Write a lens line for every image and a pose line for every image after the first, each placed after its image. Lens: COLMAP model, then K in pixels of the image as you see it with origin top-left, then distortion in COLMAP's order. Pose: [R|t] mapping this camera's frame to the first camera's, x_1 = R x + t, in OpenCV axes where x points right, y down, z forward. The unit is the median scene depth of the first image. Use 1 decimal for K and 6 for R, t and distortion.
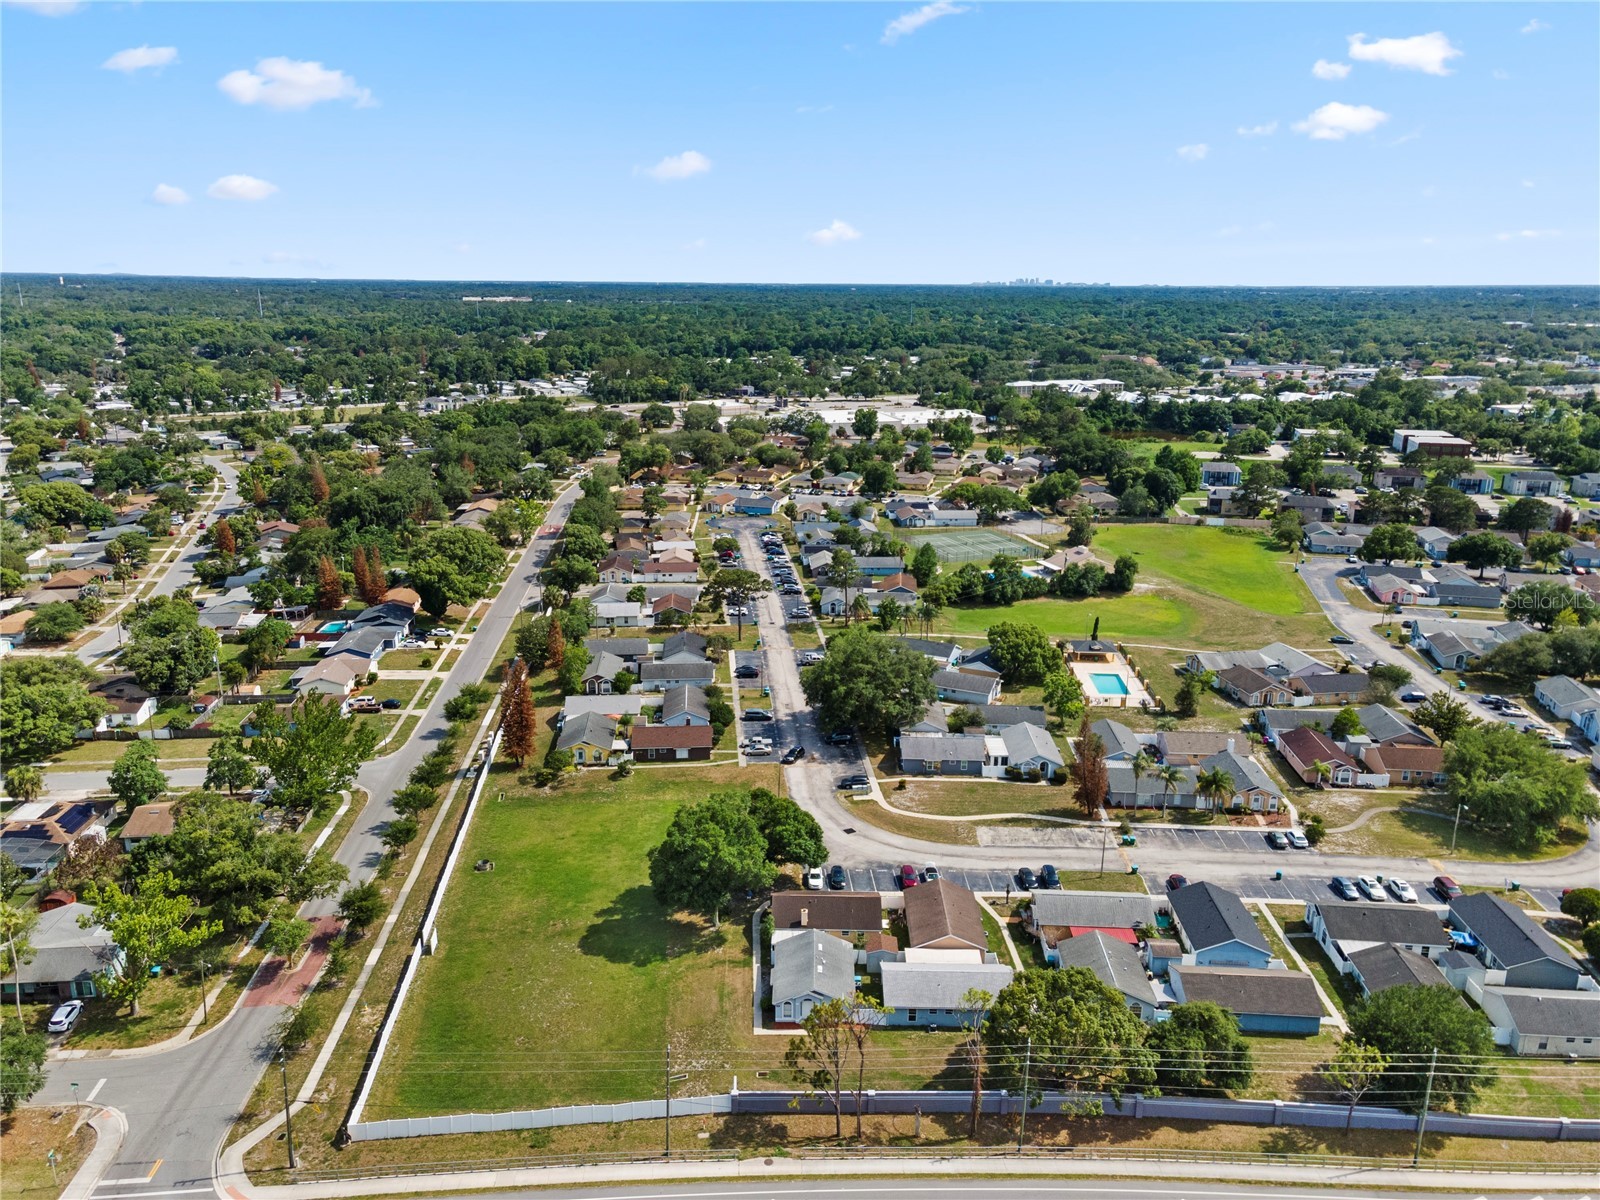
lens RADIAL K [[1170.9, 0, 793.9], [0, 1170.9, 592.2], [0, 0, 1]] dist [0.020775, 0.048842]
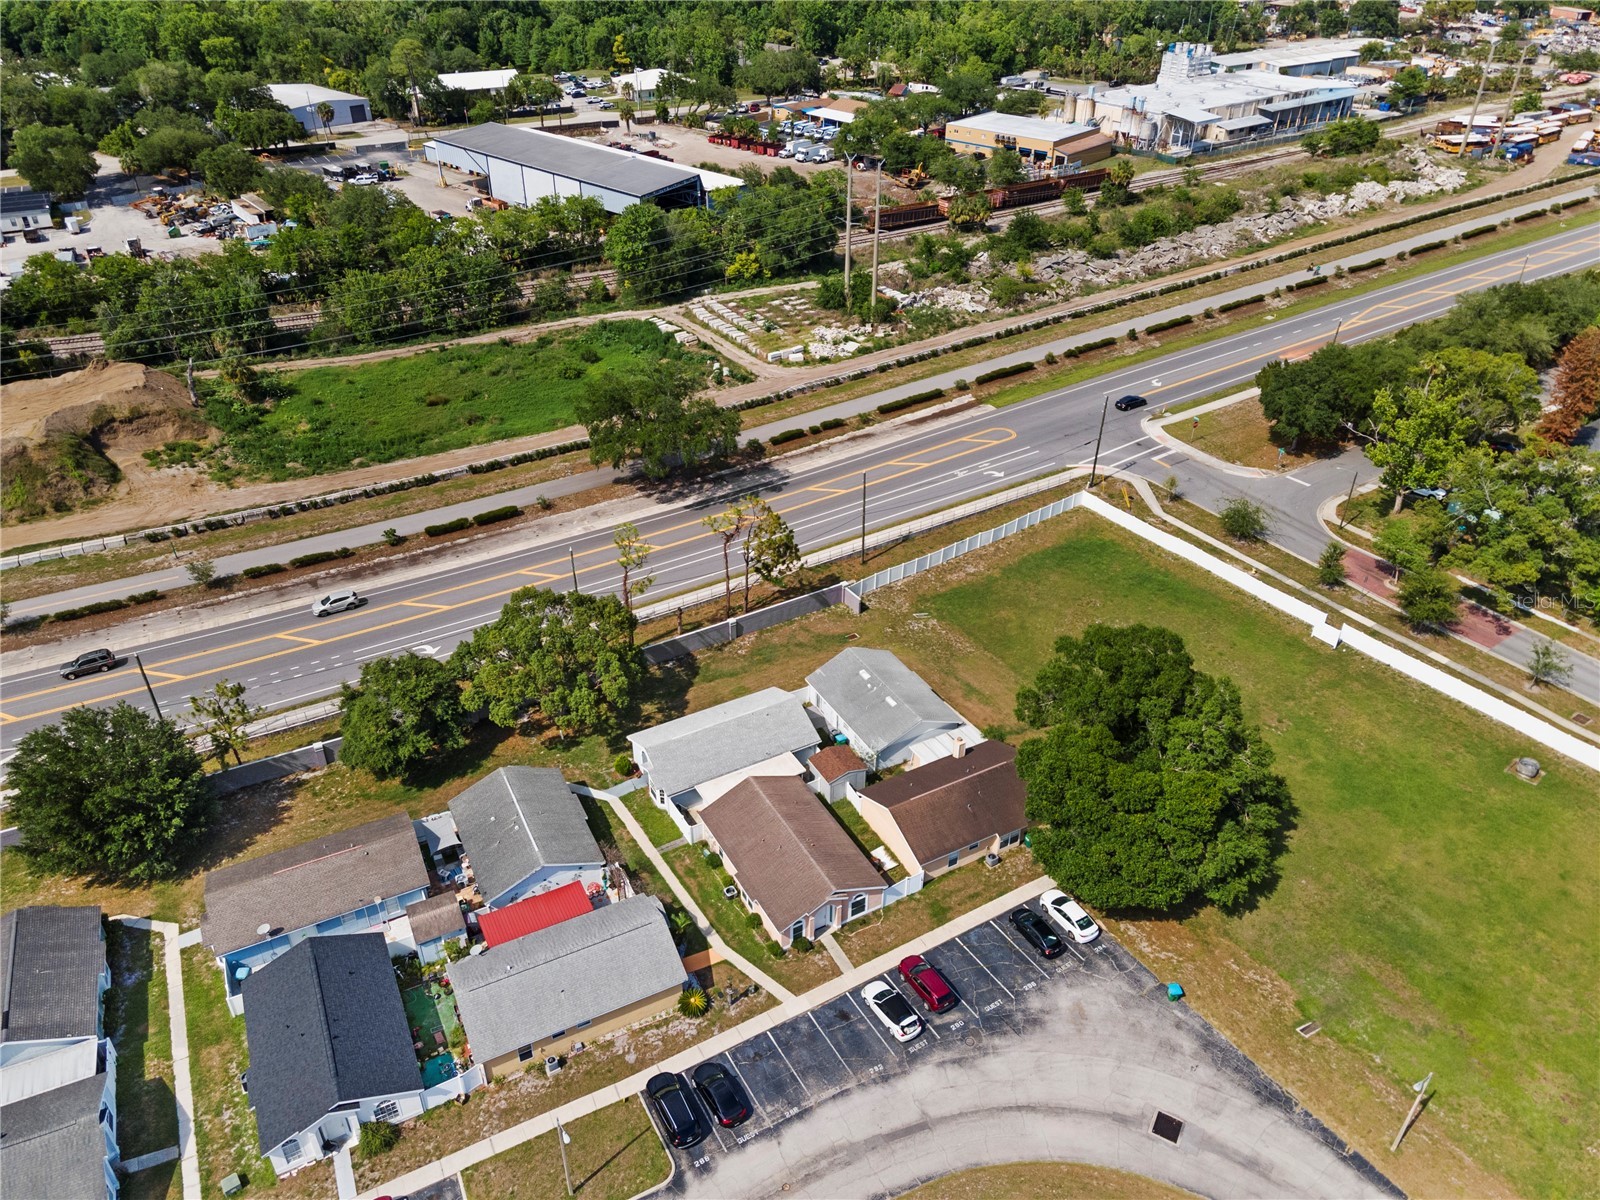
lens RADIAL K [[1170.9, 0, 793.9], [0, 1170.9, 592.2], [0, 0, 1]] dist [0.020775, 0.048842]
pose [[-0.867328, 0.262535, -0.422868, 0.287596], [-0.135136, 0.693464, 0.707705, -0.205289], [0.479041, 0.670957, -0.565983, 1.035952]]
